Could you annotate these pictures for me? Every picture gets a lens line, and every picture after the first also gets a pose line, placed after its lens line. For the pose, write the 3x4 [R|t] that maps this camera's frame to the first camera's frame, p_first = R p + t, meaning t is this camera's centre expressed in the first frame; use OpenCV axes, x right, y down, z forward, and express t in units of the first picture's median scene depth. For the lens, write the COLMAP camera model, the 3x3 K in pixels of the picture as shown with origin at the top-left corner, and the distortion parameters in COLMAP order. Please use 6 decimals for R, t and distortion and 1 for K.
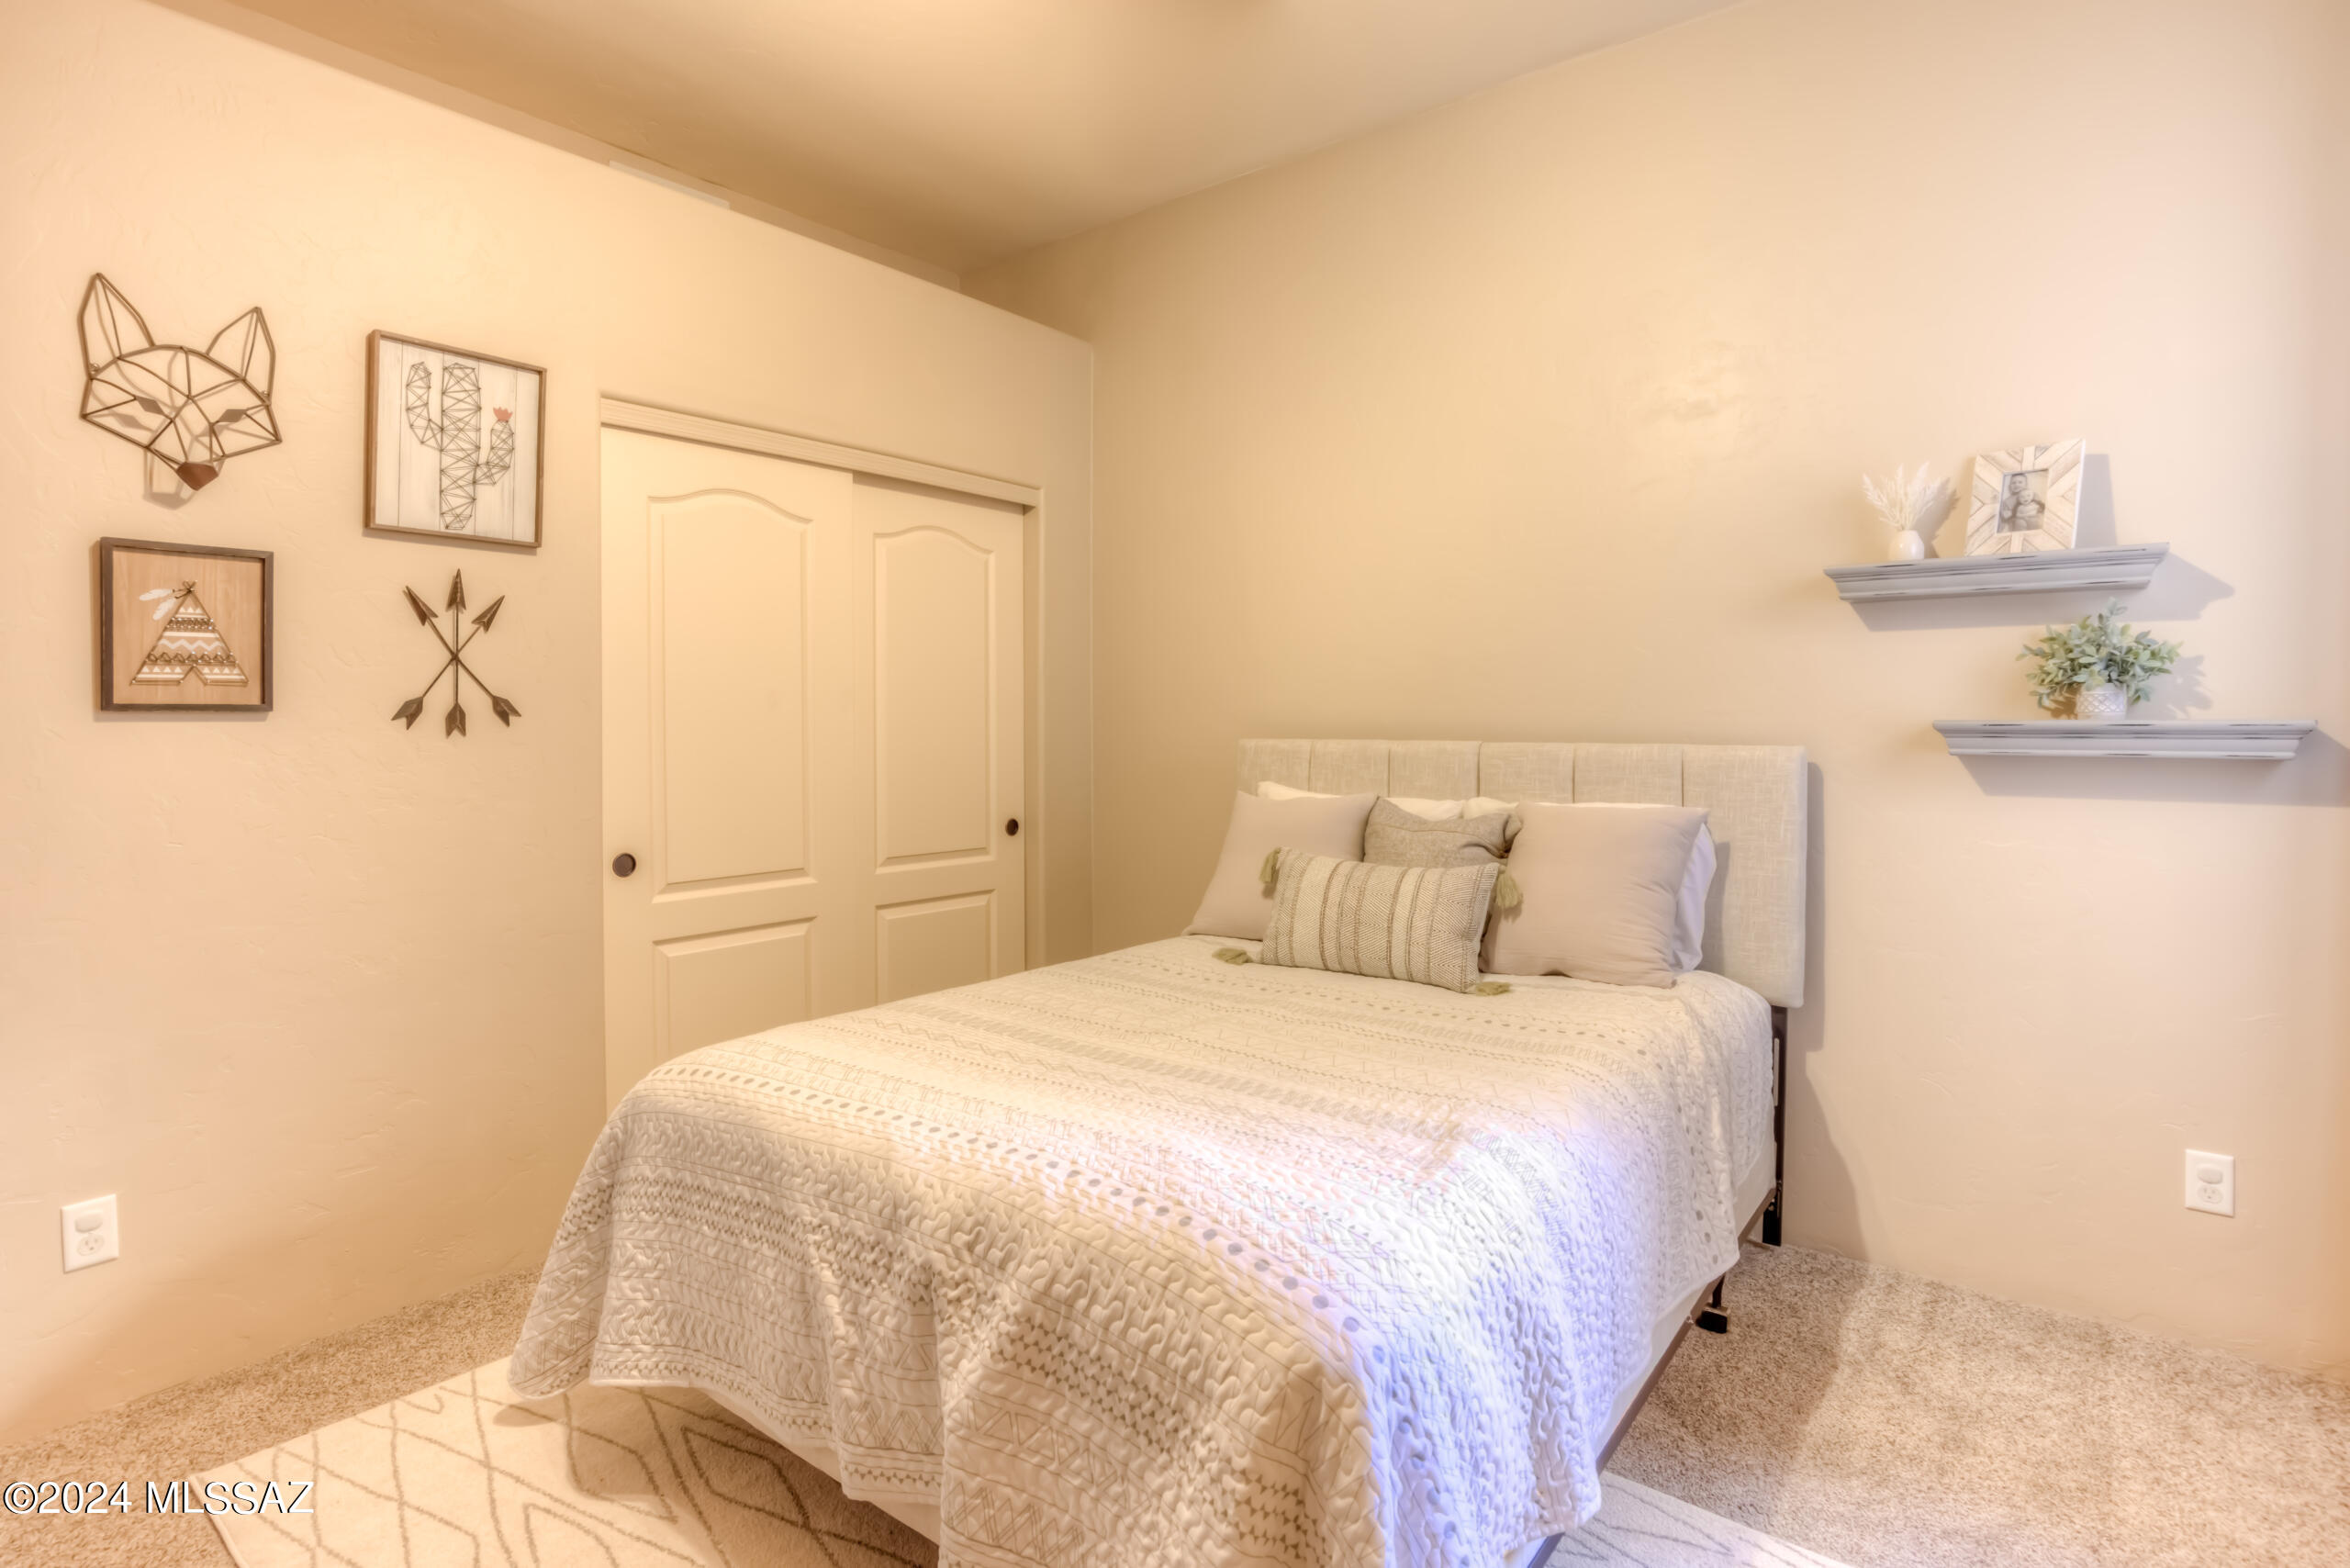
lens RADIAL K [[1166.0, 0, 1176.7], [0, 1166.0, 775.9], [0, 0, 1]] dist [-0.041967, 0.016005]
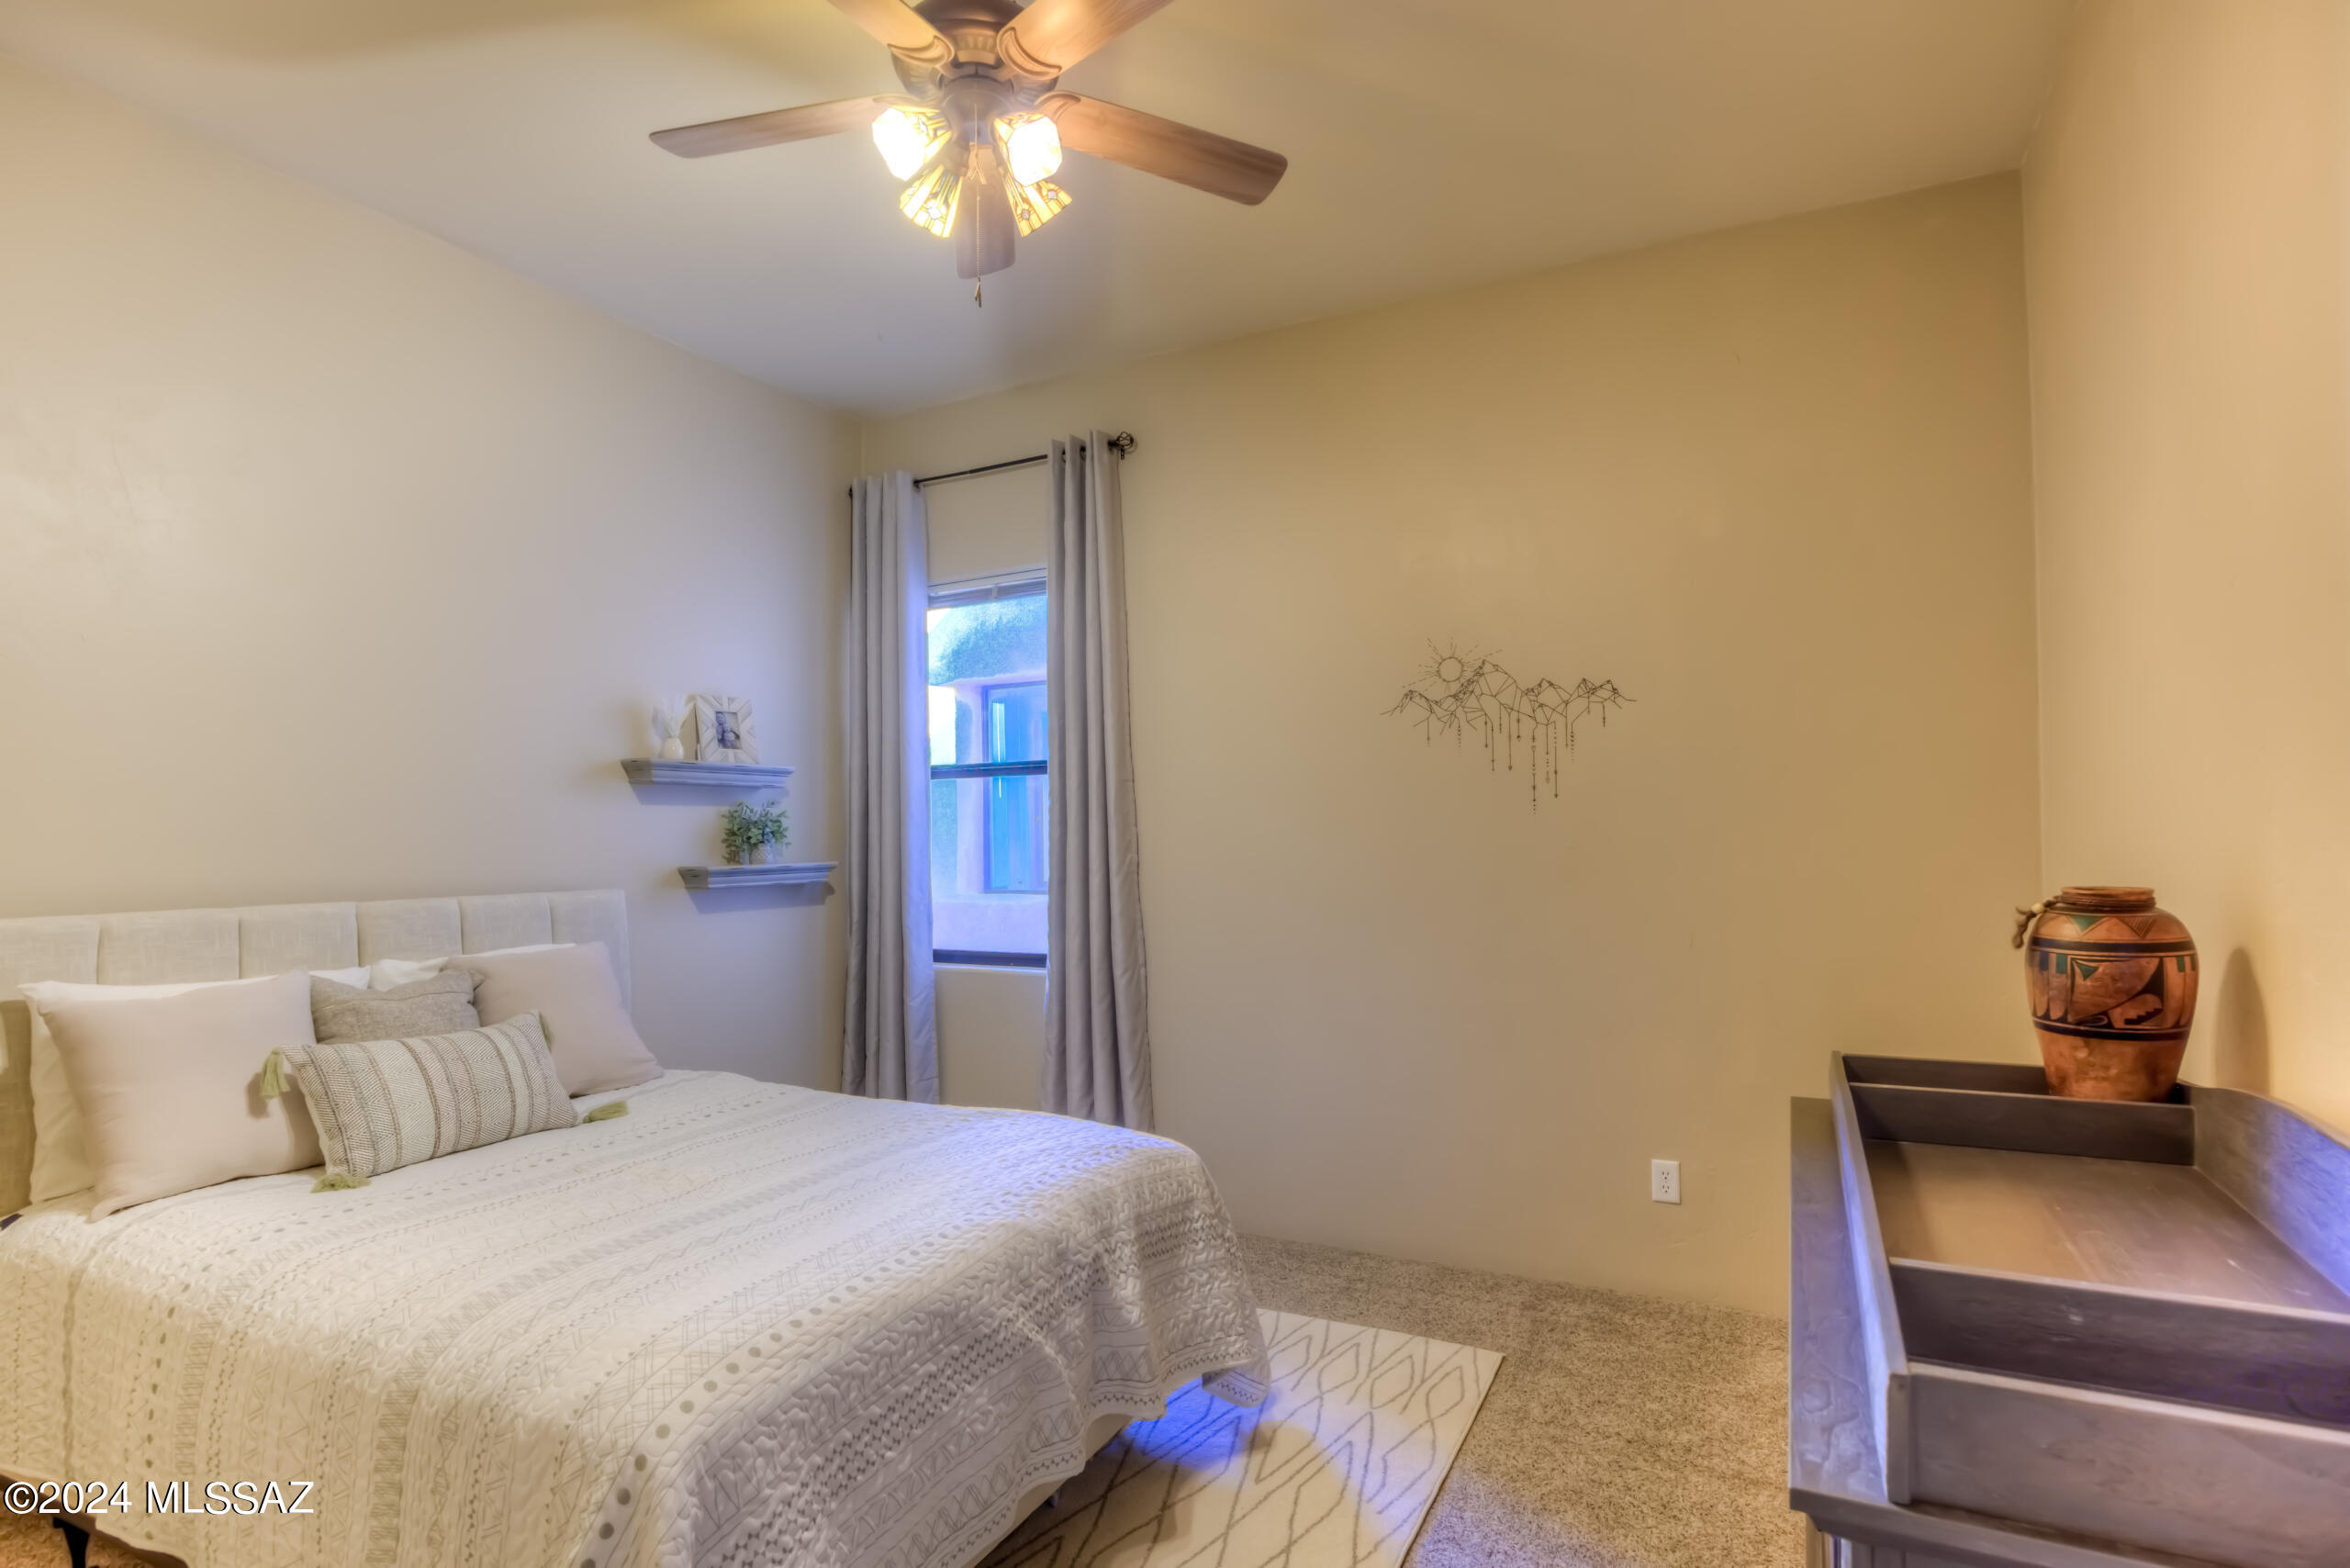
lens RADIAL K [[1166.0, 0, 1176.7], [0, 1166.0, 775.9], [0, 0, 1]] dist [-0.041967, 0.016005]
pose [[-0.173725, 0.045317, 0.983751, -0.994038], [0.057881, 0.997684, -0.035737, -0.076776], [-0.983092, 0.050732, -0.175945, 0.648102]]
